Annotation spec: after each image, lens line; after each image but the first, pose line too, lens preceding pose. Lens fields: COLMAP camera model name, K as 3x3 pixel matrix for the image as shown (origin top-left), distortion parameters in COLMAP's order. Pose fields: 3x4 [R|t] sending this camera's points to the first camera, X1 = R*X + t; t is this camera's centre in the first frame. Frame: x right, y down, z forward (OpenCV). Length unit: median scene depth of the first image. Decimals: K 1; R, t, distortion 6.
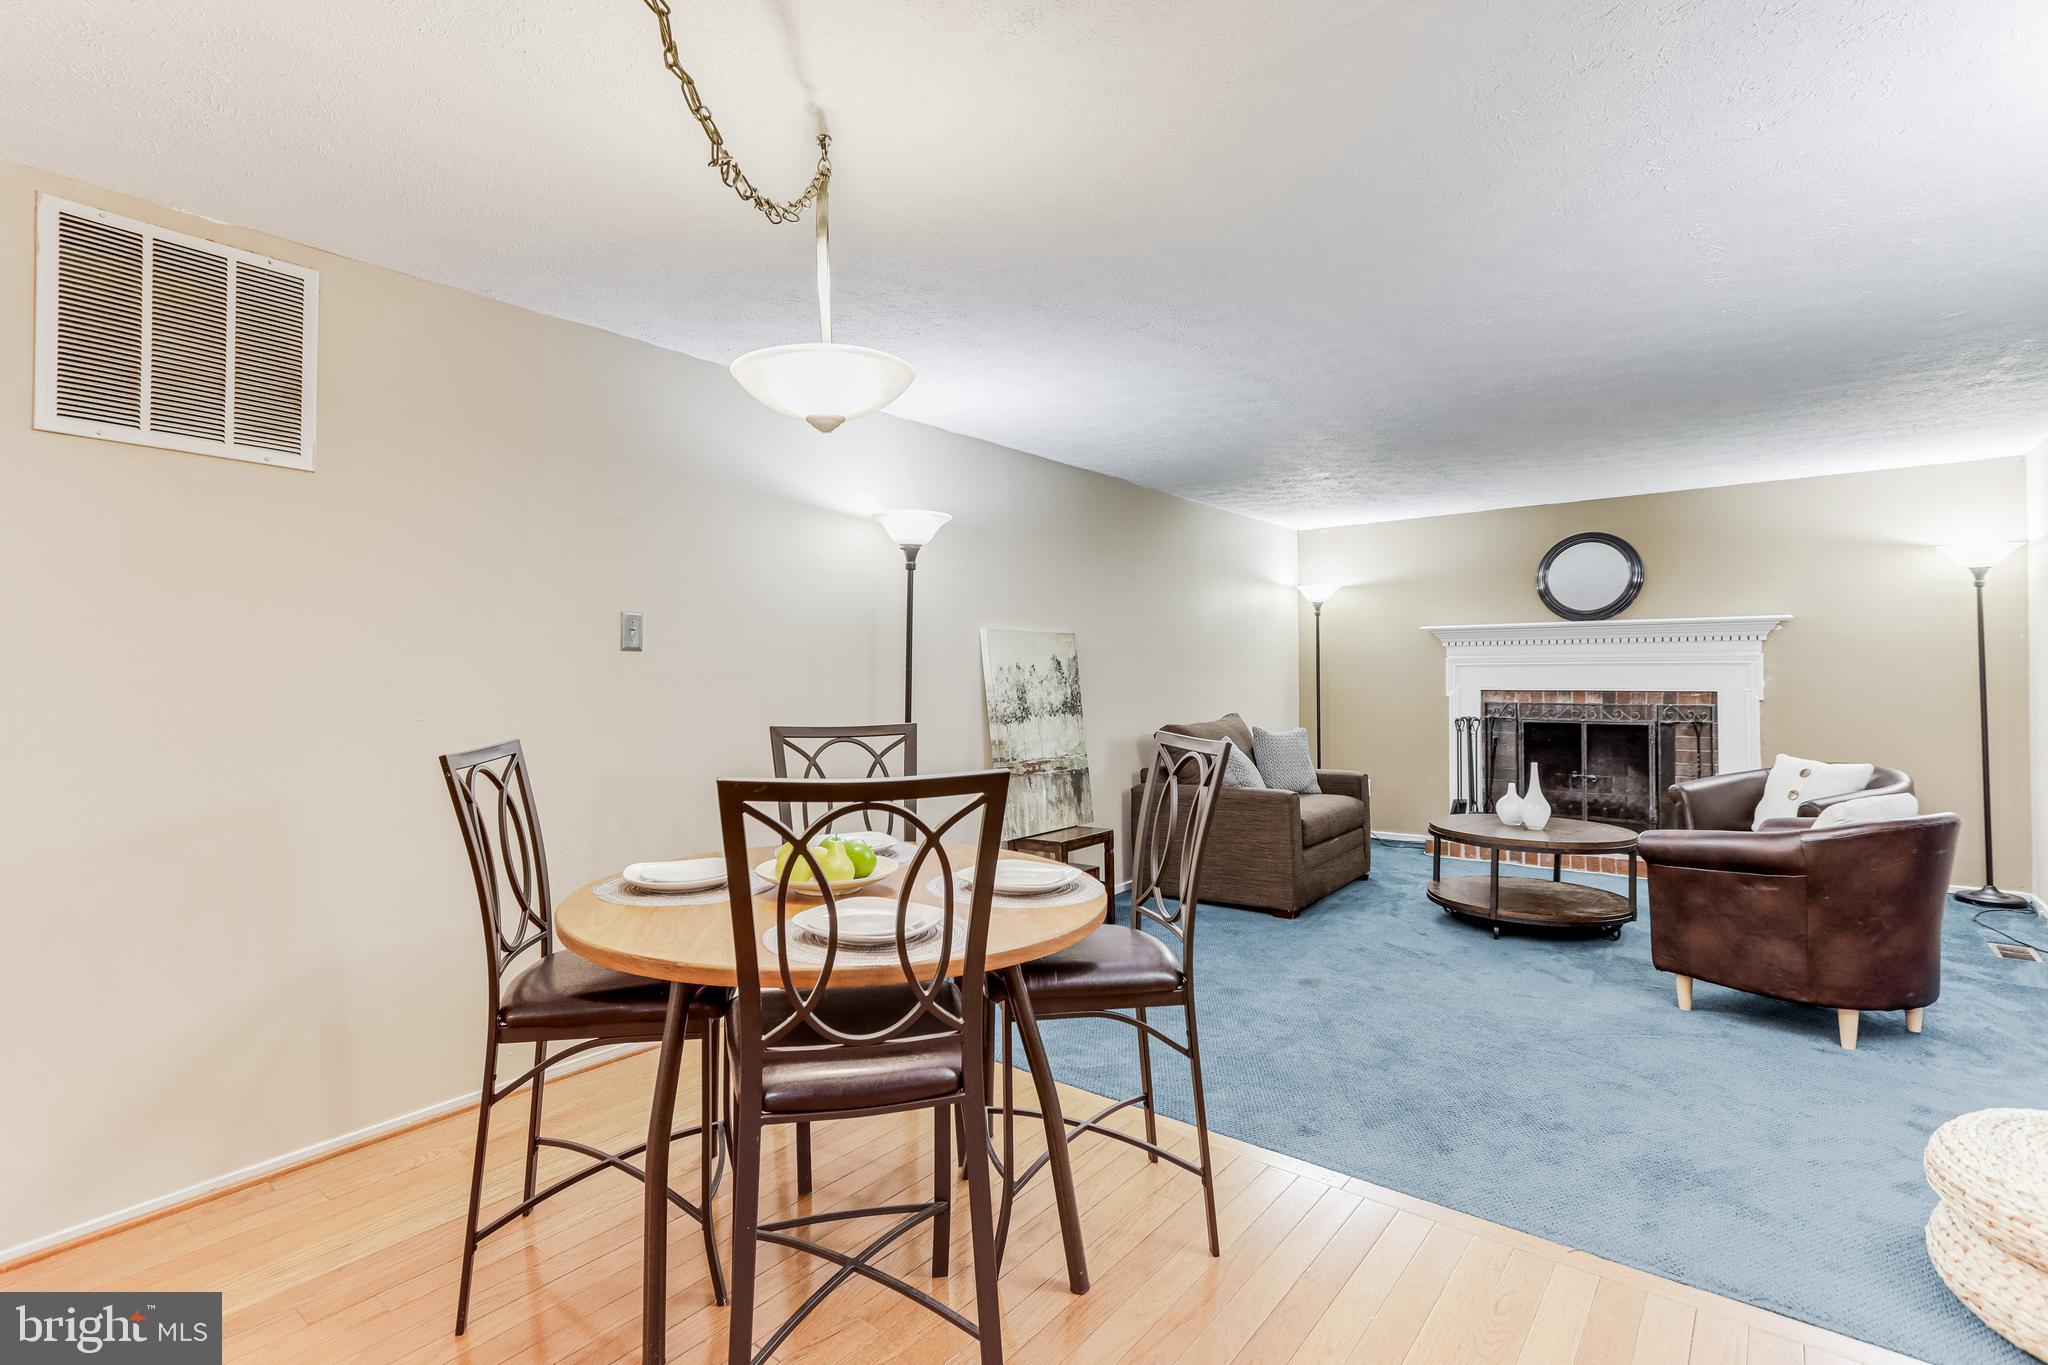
lens RADIAL K [[935.9, 0, 1013.1], [0, 935.9, 672.6], [0, 0, 1]] dist [0.001562, 0.002126]
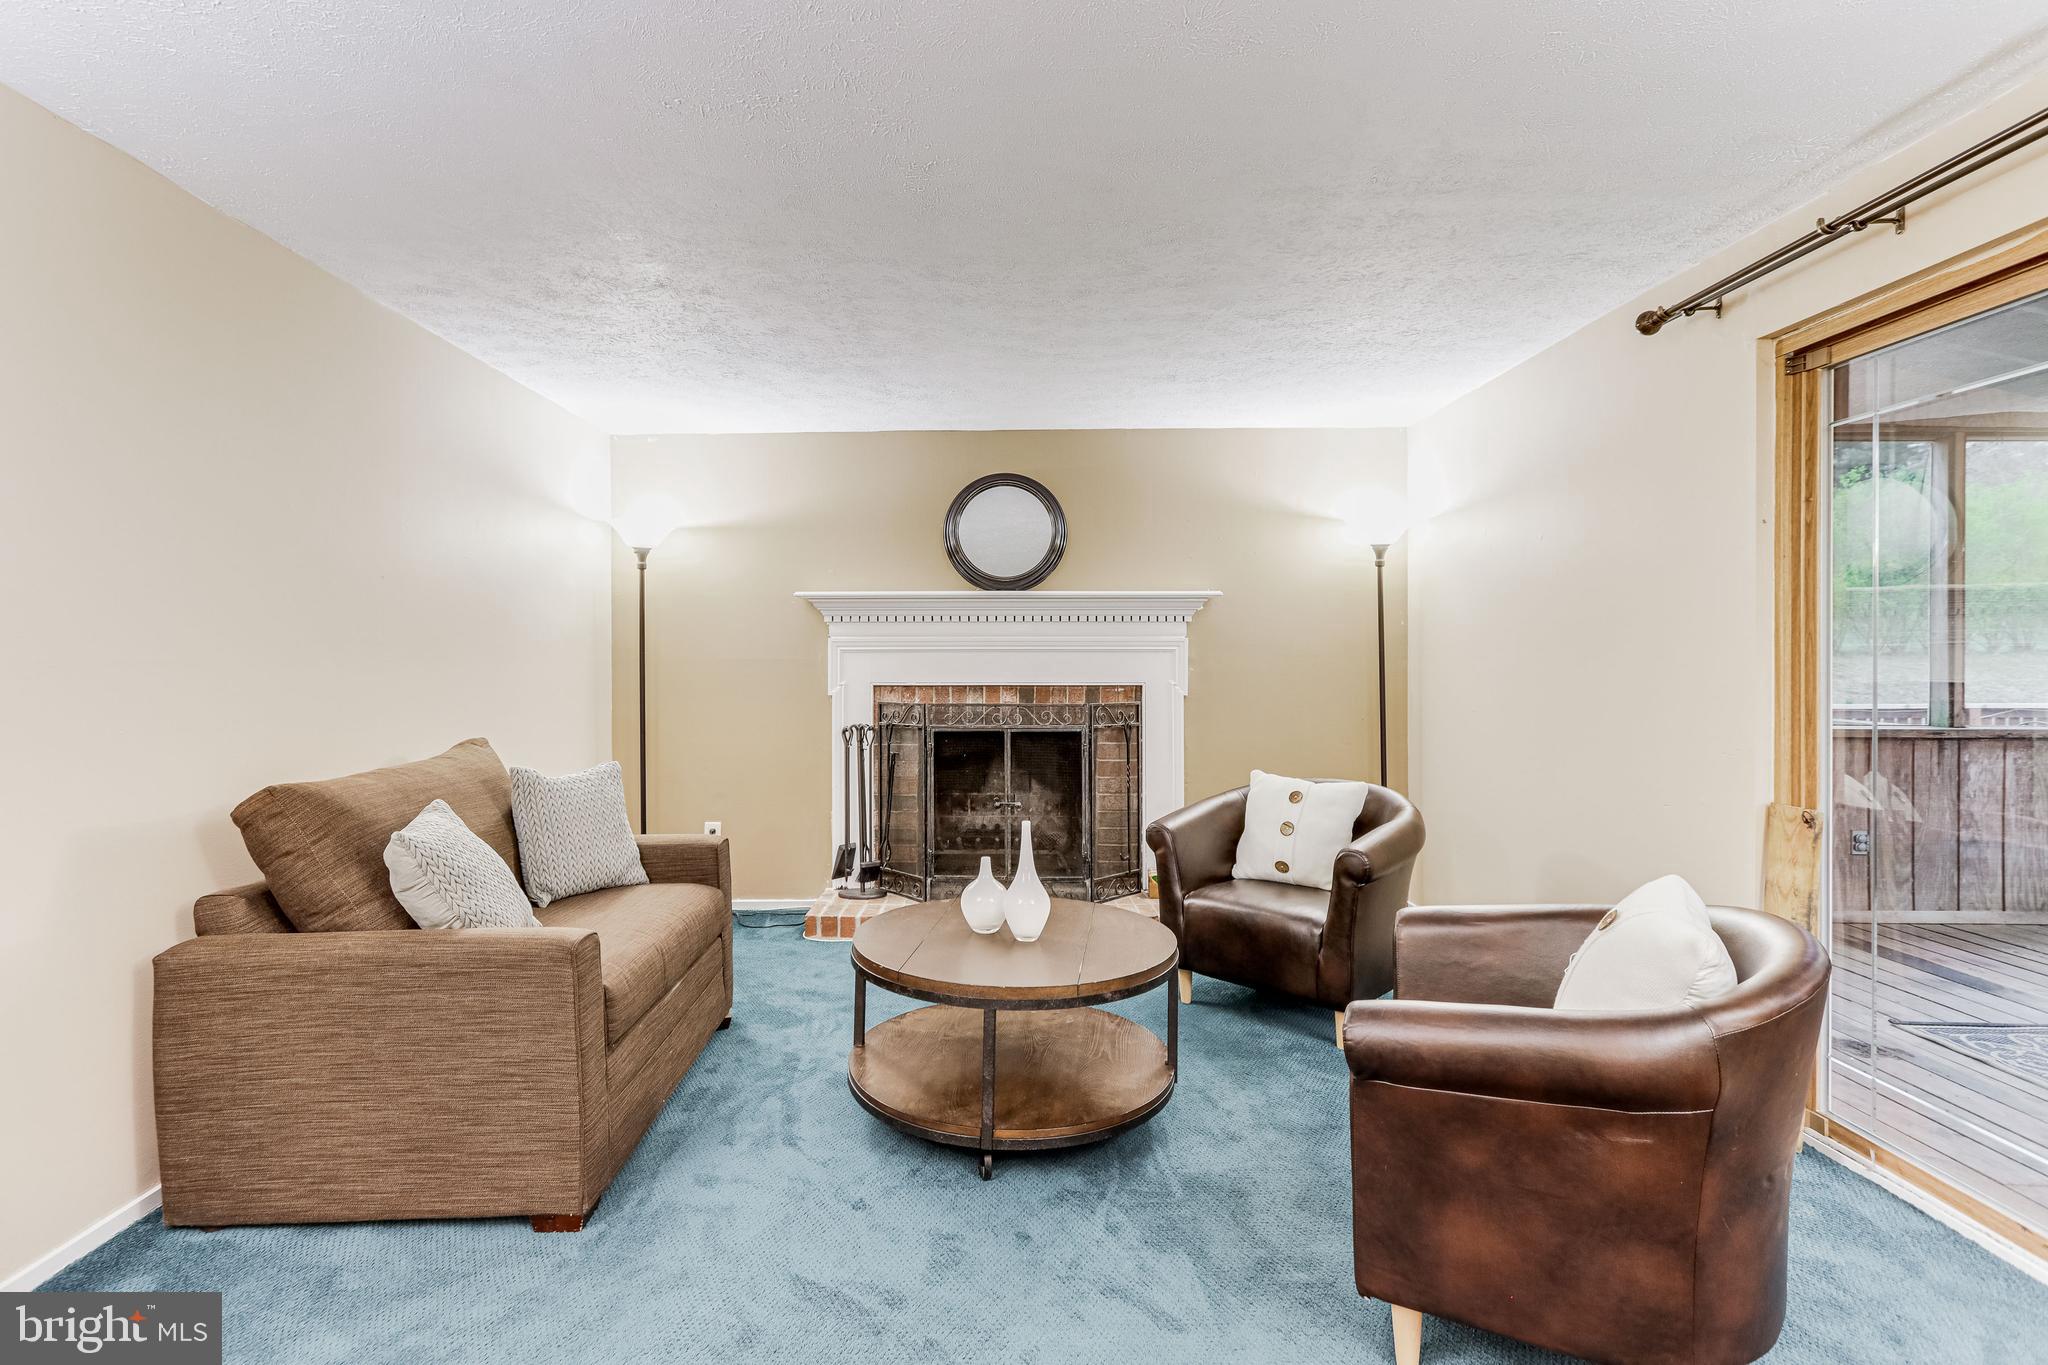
lens RADIAL K [[993.8, 0, 962.4], [0, 993.8, 663.6], [0, 0, 1]] dist [0.001481, 0.002326]
pose [[0.810694, 0.001661, 0.585467, 0.139550], [-0.003482, 0.999992, 0.001985, 0.000636], [-0.585459, -0.003648, 0.810694, 0.426758]]
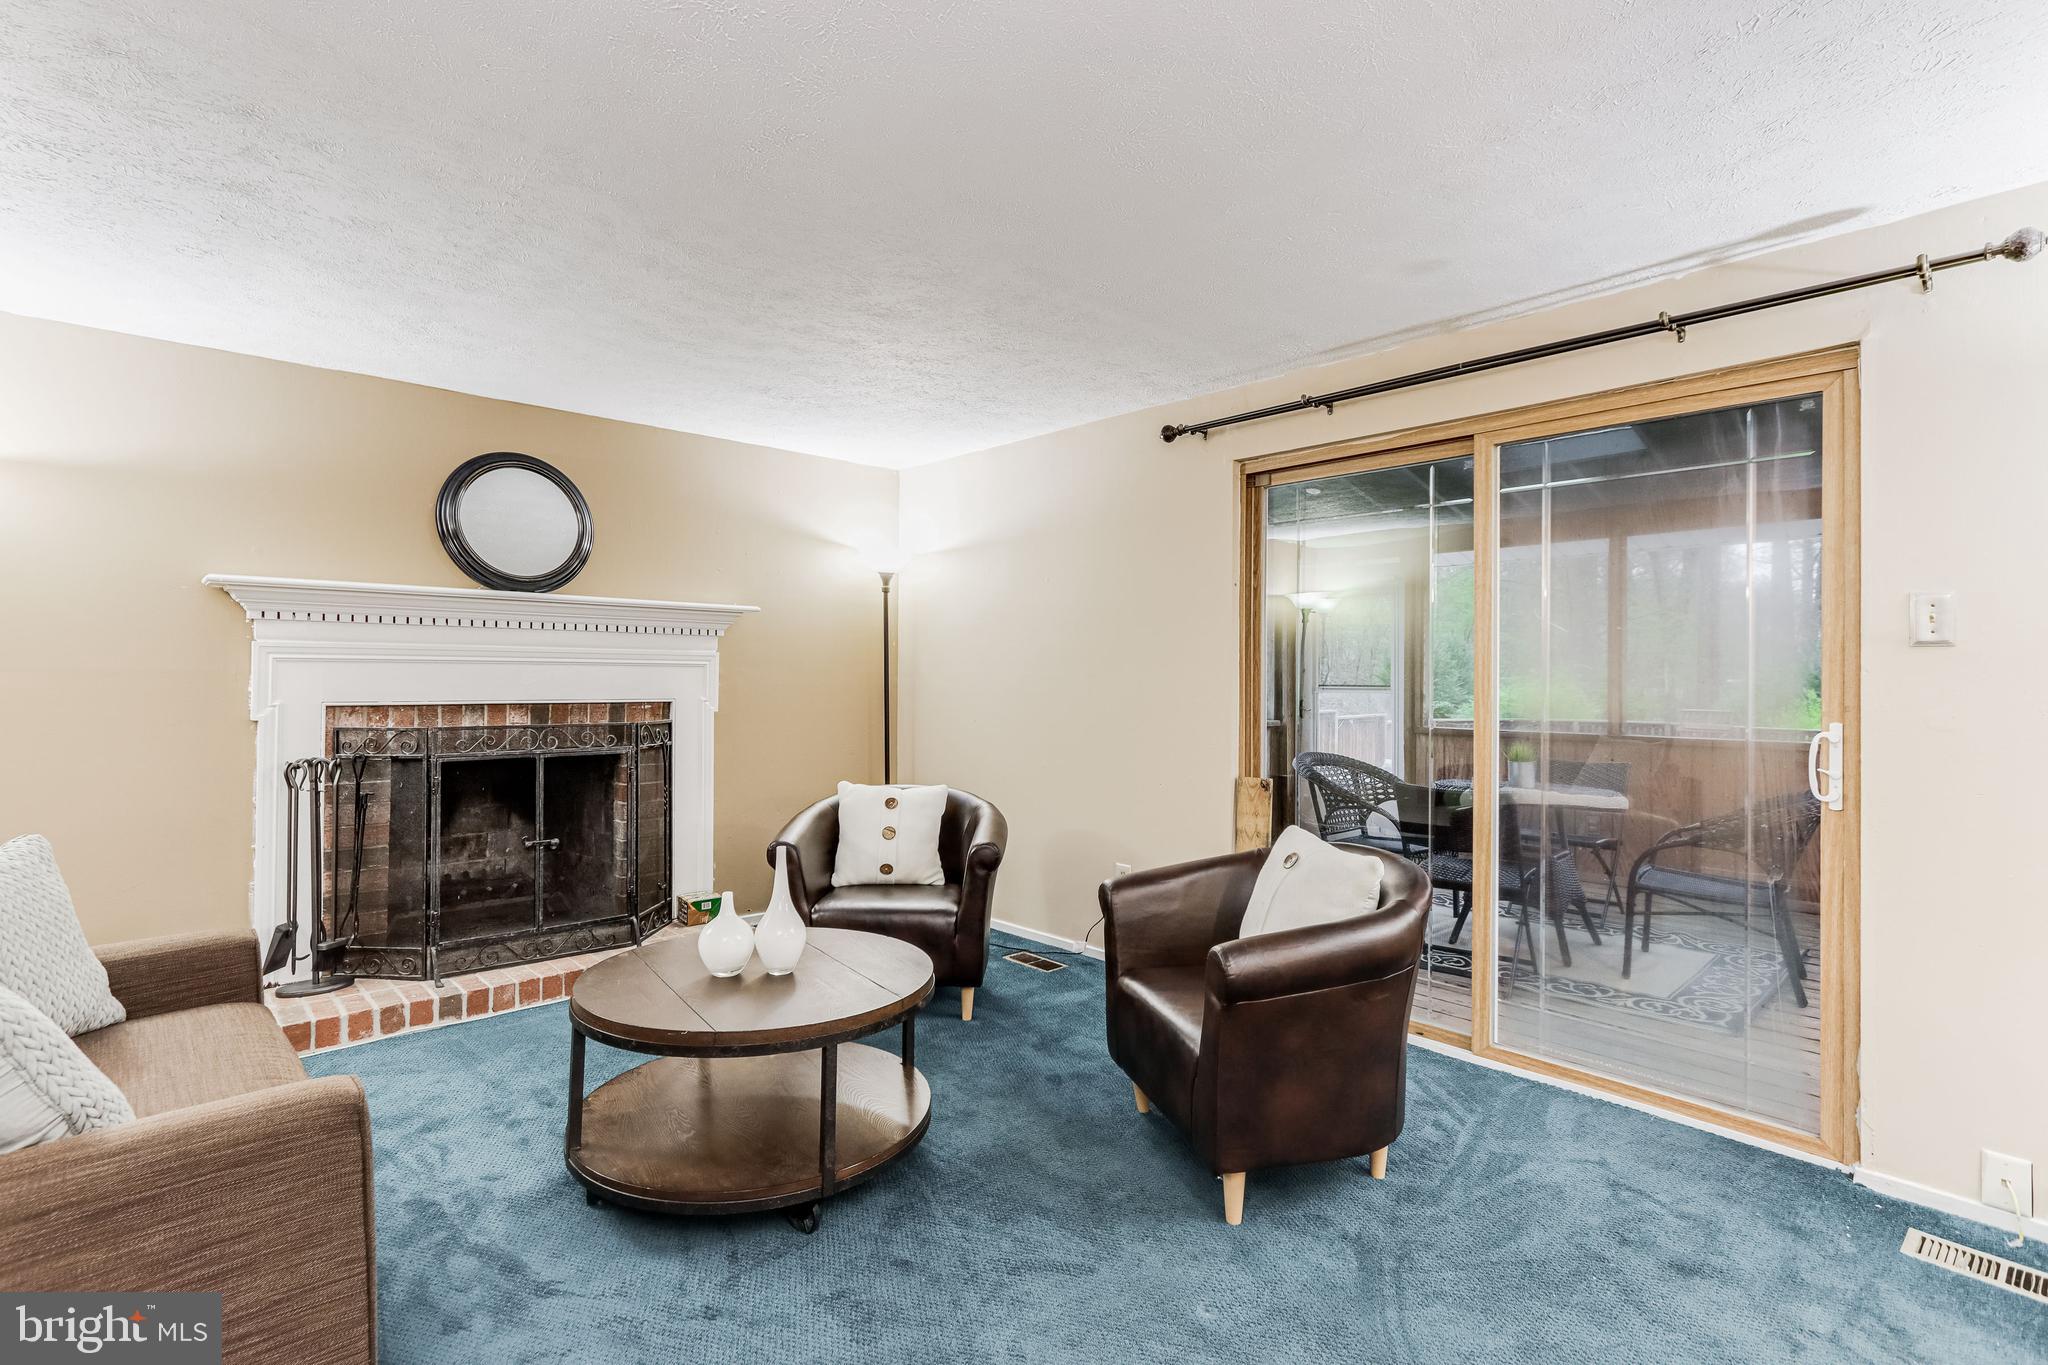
lens RADIAL K [[993.8, 0, 1027.3], [0, 993.8, 669.5], [0, 0, 1]] dist [0.001481, 0.002326]
pose [[0.168551, 0.013896, 0.985595, 0.014628], [-0.009364, 0.999878, -0.012496, 0.001745], [-0.985648, -0.007122, 0.168661, 0.618165]]
